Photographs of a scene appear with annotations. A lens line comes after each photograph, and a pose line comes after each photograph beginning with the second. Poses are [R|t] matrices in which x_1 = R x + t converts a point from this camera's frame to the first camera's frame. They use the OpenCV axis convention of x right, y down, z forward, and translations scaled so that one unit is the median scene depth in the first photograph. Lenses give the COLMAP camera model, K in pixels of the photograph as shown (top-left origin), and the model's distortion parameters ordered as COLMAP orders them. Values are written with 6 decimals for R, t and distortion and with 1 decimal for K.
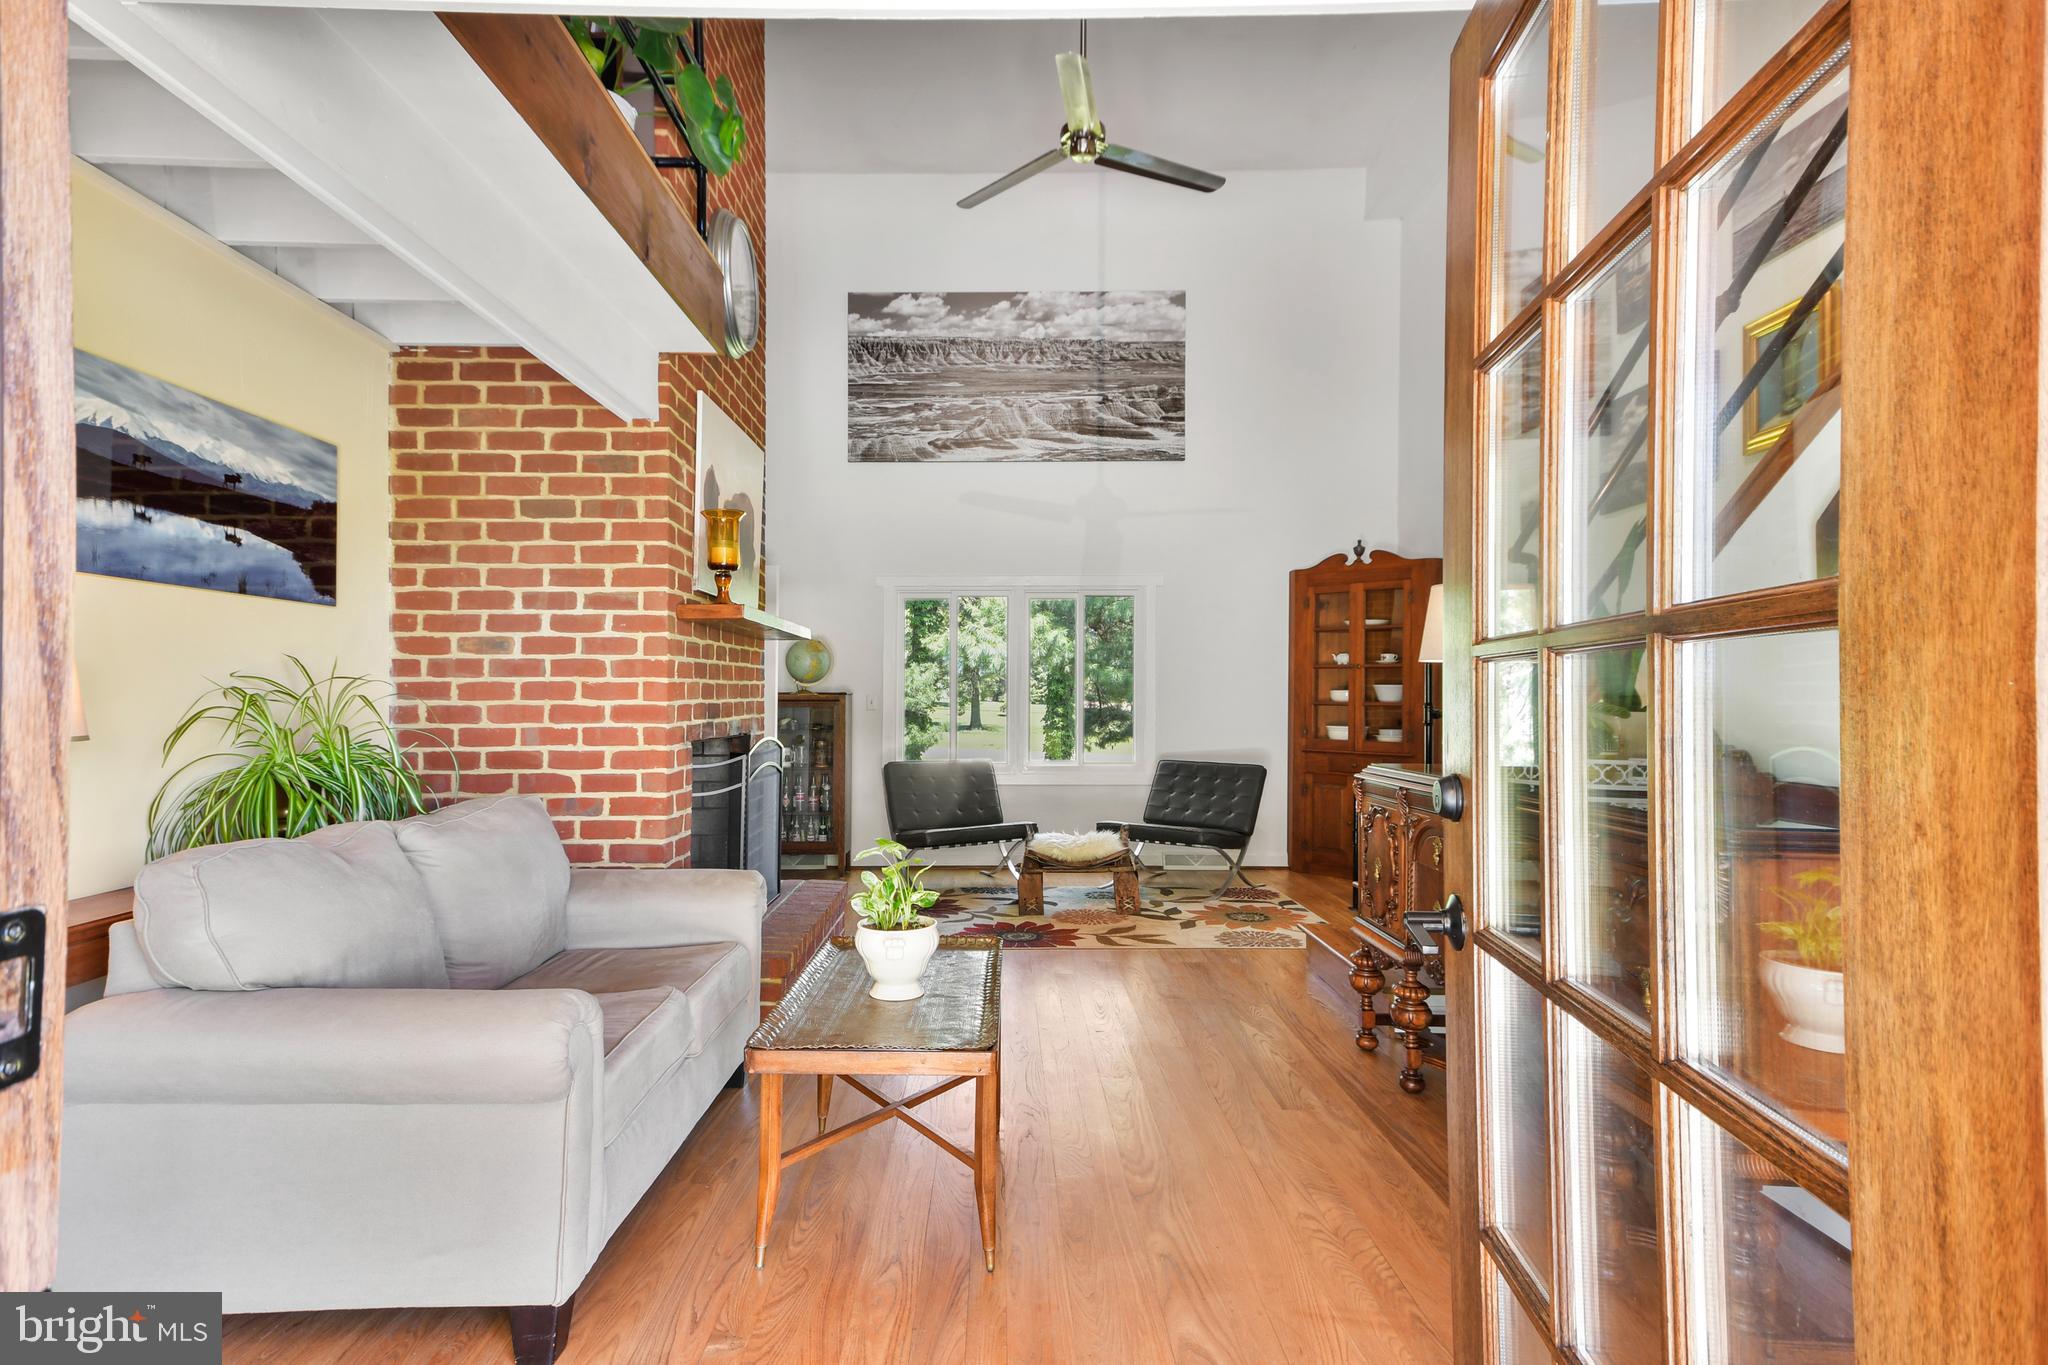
lens RADIAL K [[1034.0, 0, 989.9], [0, 1034.0, 713.6], [0, 0, 1]] dist [0.023930, 0.007340]
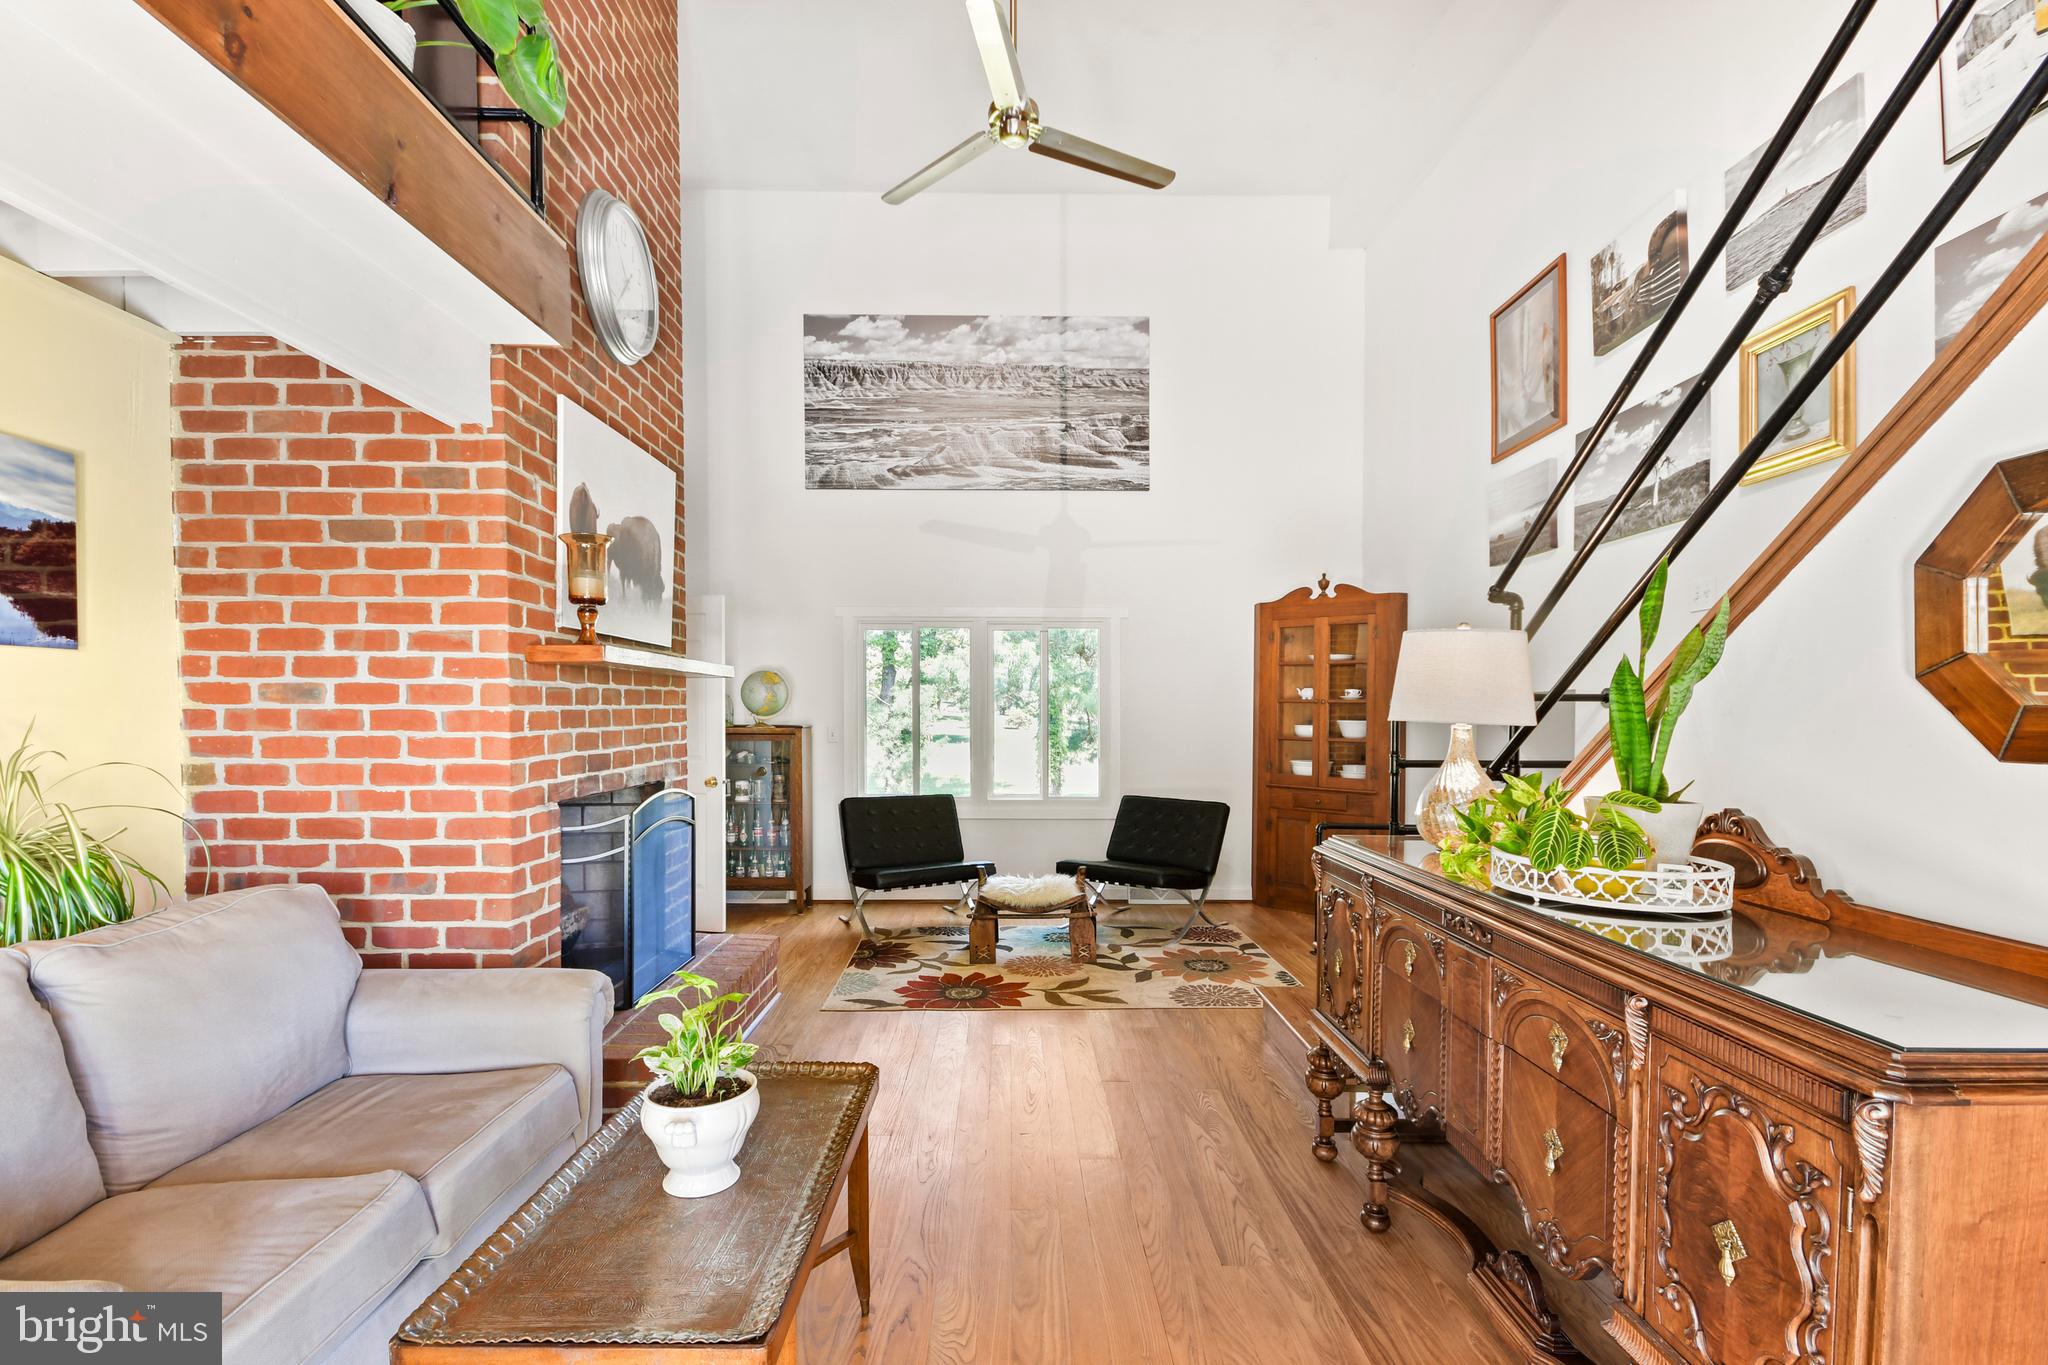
lens RADIAL K [[933.6, 0, 1026.5], [0, 933.6, 743.7], [0, 0, 1]] dist [0.003711, -0.002387]
pose [[0.999490, -0.002001, 0.031870, 0.043027], [0.001439, 0.999843, 0.017654, -0.018978], [-0.031900, -0.017599, 0.999336, 0.112910]]
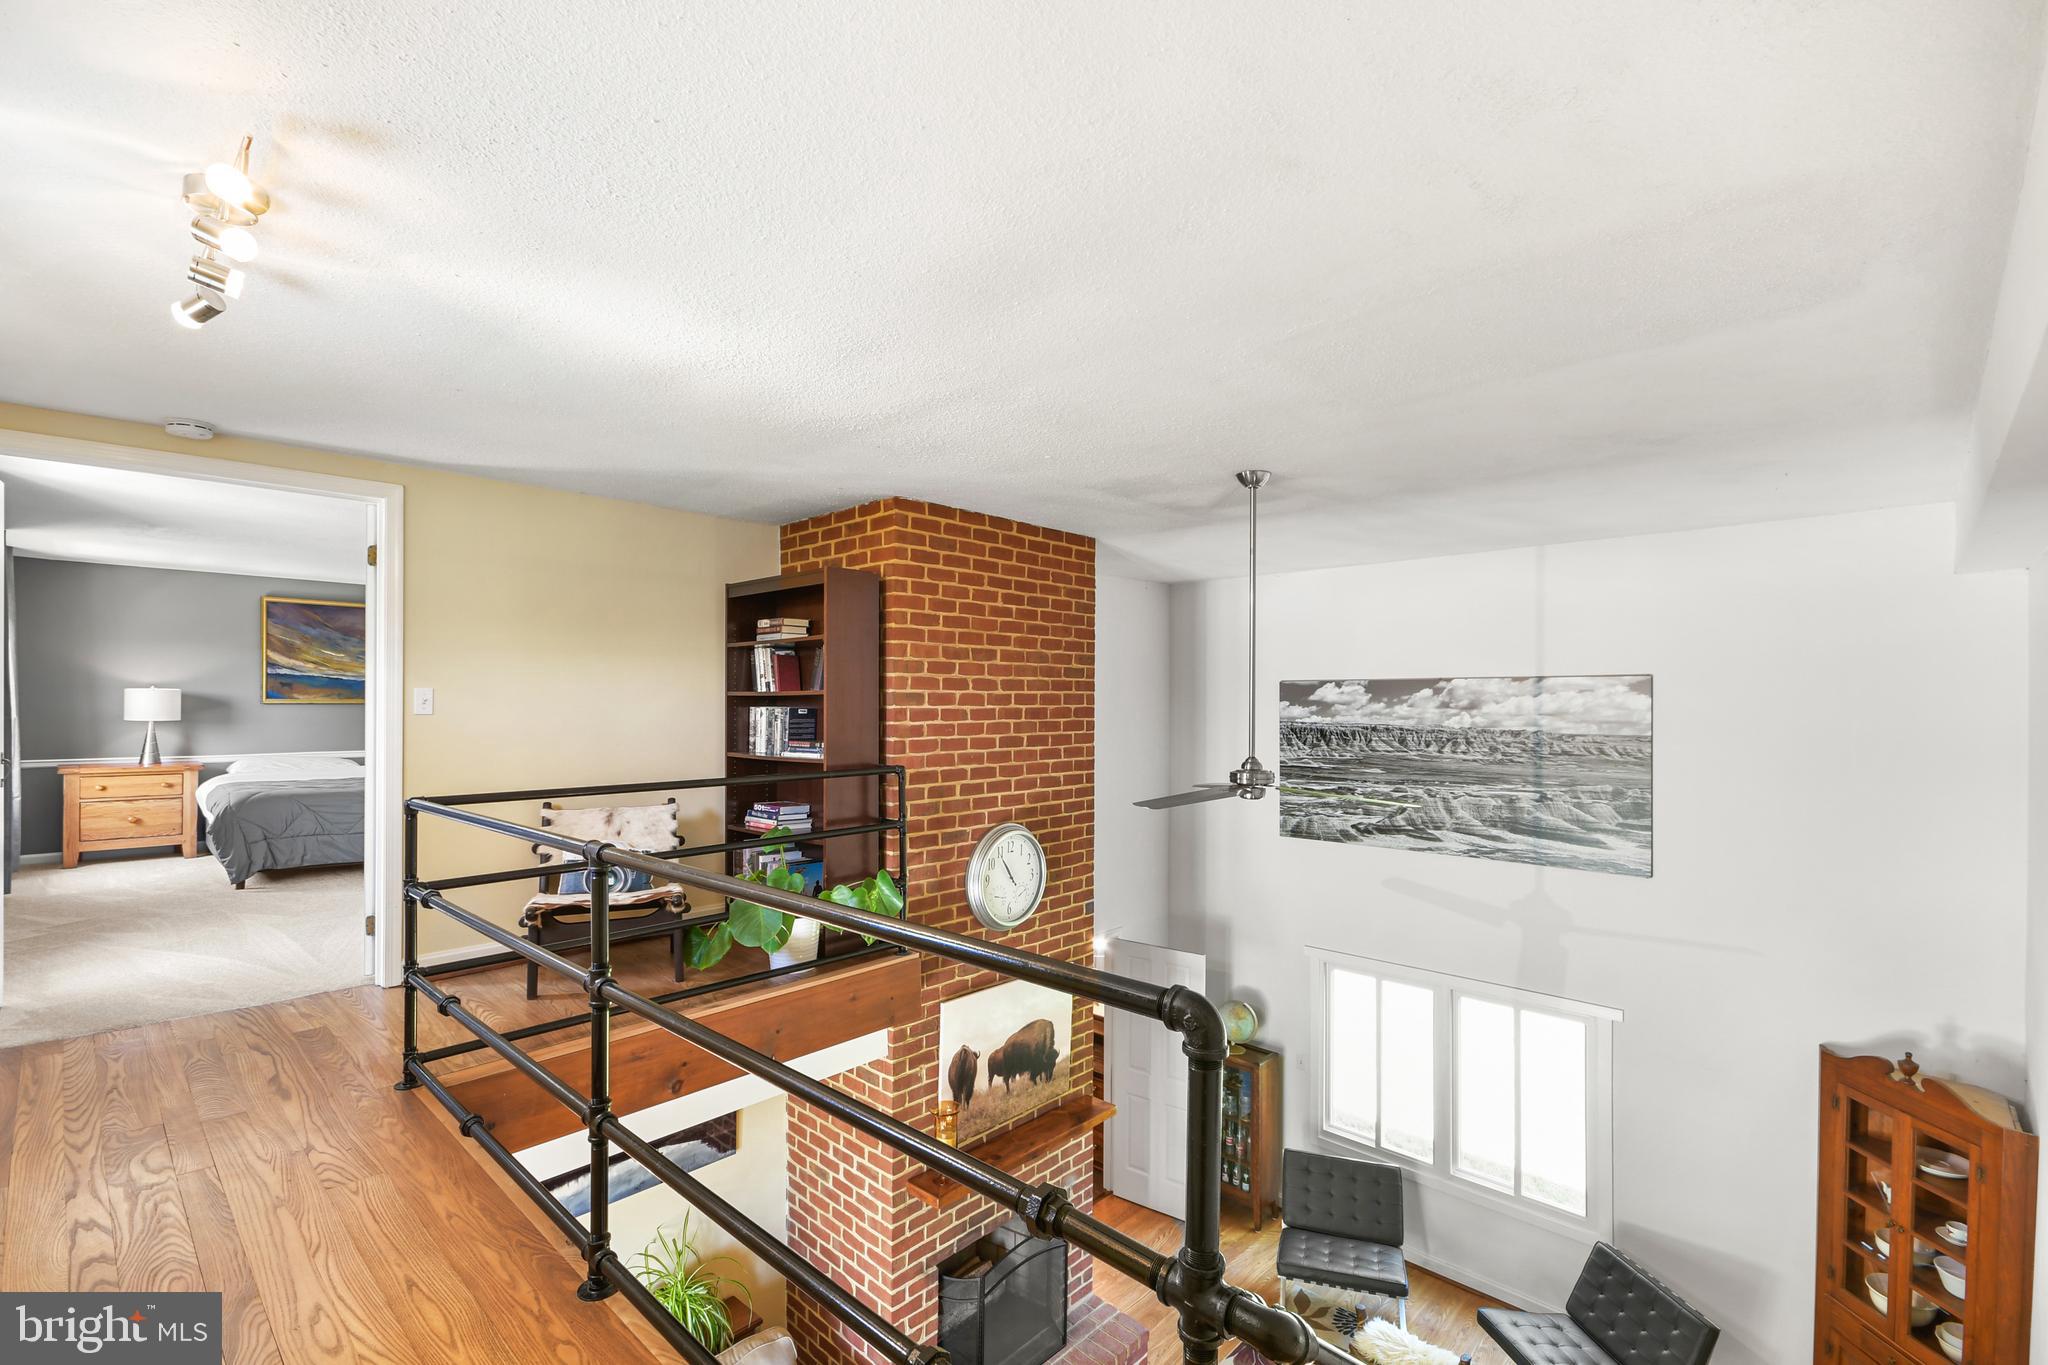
lens RADIAL K [[933.6, 0, 1014.8], [0, 933.6, 688.5], [0, 0, 1]] dist [0.003711, -0.002387]
pose [[0.724725, -0.000714, -0.689037, 0.337717], [-0.010399, 0.999874, -0.011975, -0.383527], [0.688959, 0.015844, 0.724627, 0.097308]]
